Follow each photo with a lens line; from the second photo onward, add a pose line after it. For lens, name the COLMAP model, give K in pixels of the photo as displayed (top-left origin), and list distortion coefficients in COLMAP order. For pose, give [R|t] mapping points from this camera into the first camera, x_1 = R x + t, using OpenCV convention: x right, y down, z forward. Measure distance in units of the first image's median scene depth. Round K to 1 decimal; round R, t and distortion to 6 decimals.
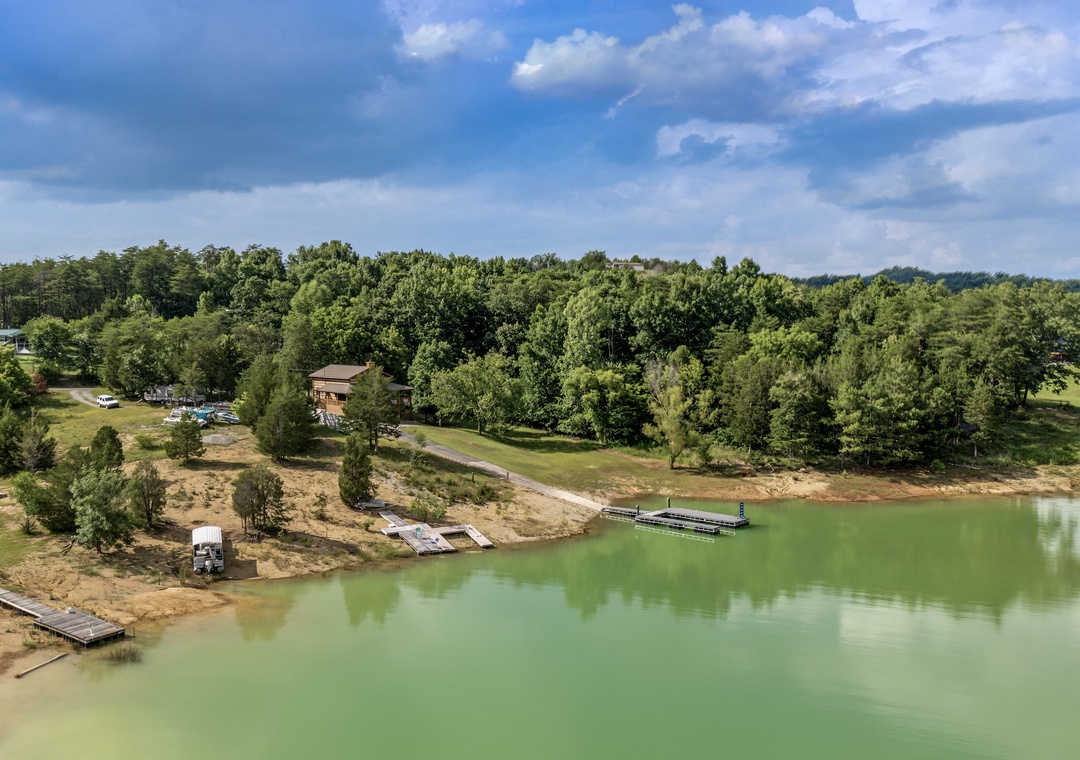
lens RADIAL K [[955.5, 0, 481.2], [0, 955.5, 379.7], [0, 0, 1]] dist [0.072862, -0.000464]
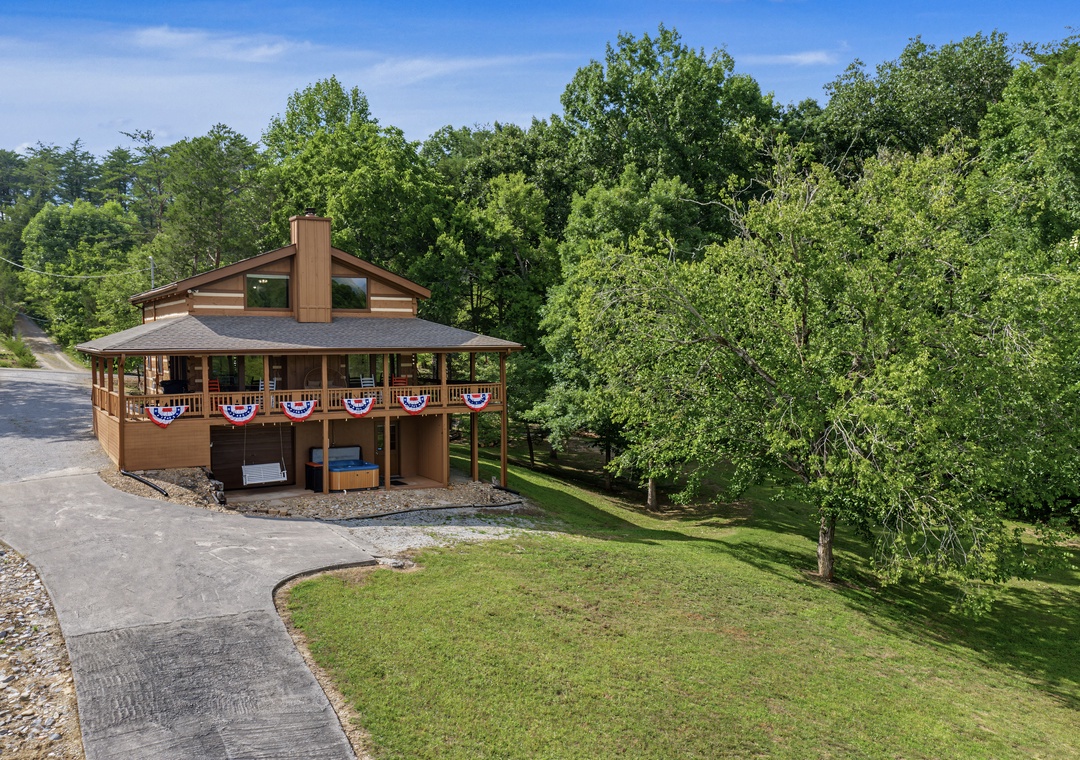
lens RADIAL K [[911.2, 0, 538.9], [0, 911.2, 378.9], [0, 0, 1]] dist [0.001361, 0.019647]
pose [[0.973452, 0.008281, -0.228743, -0.017702], [-0.012196, 0.999802, -0.015707, 0.020775], [0.228567, 0.018079, 0.973360, 0.819194]]
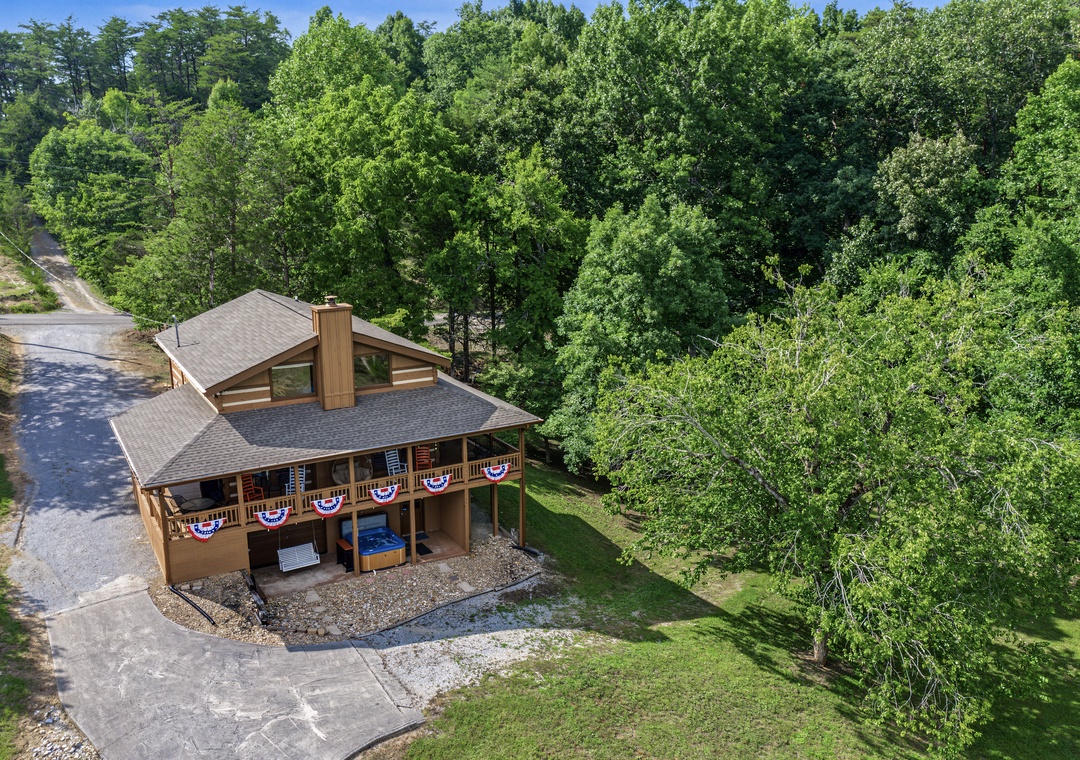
lens RADIAL K [[911.2, 0, 539.9], [0, 911.2, 378.8], [0, 0, 1]] dist [0.001361, 0.019647]
pose [[0.969943, 0.058693, -0.236147, -0.019106], [-0.015749, 0.983581, 0.179779, -0.040690], [0.242821, -0.170657, 0.954942, 0.817324]]
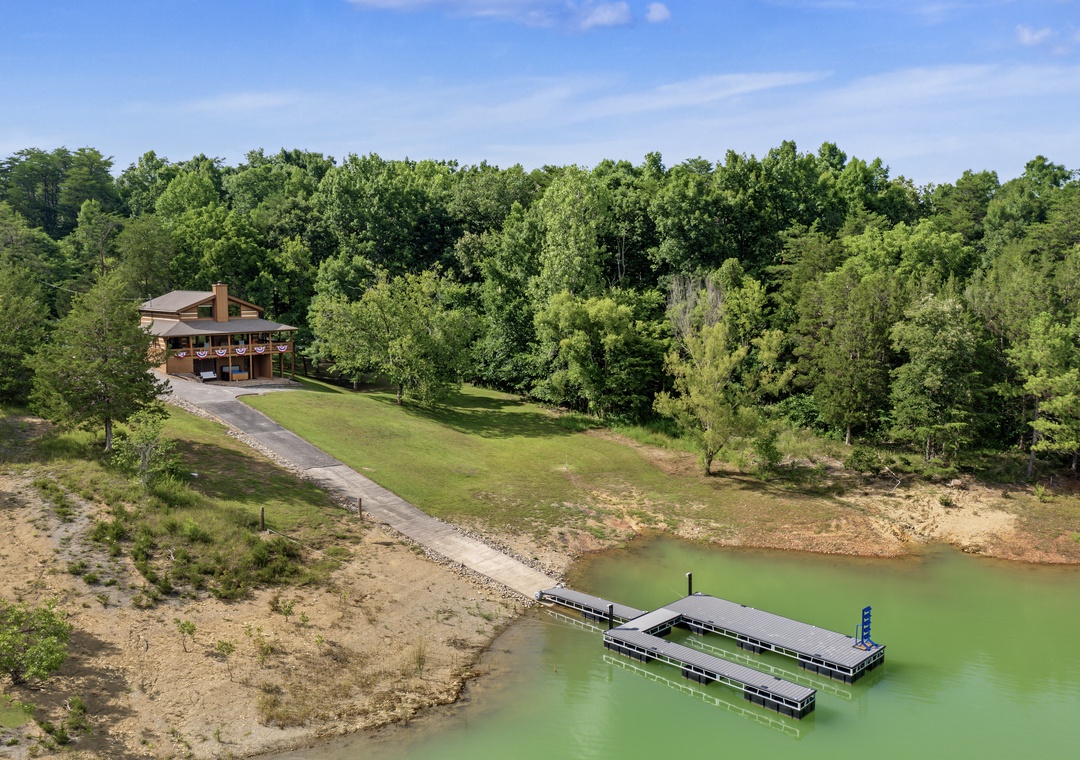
lens RADIAL K [[911.2, 0, 532.7], [0, 911.2, 374.2], [0, 0, 1]] dist [0.001361, 0.019647]
pose [[0.999906, 0.002260, -0.013496, 0.093016], [-0.001565, 0.998682, 0.051309, 0.008388], [0.013594, -0.051283, 0.998592, 0.423031]]
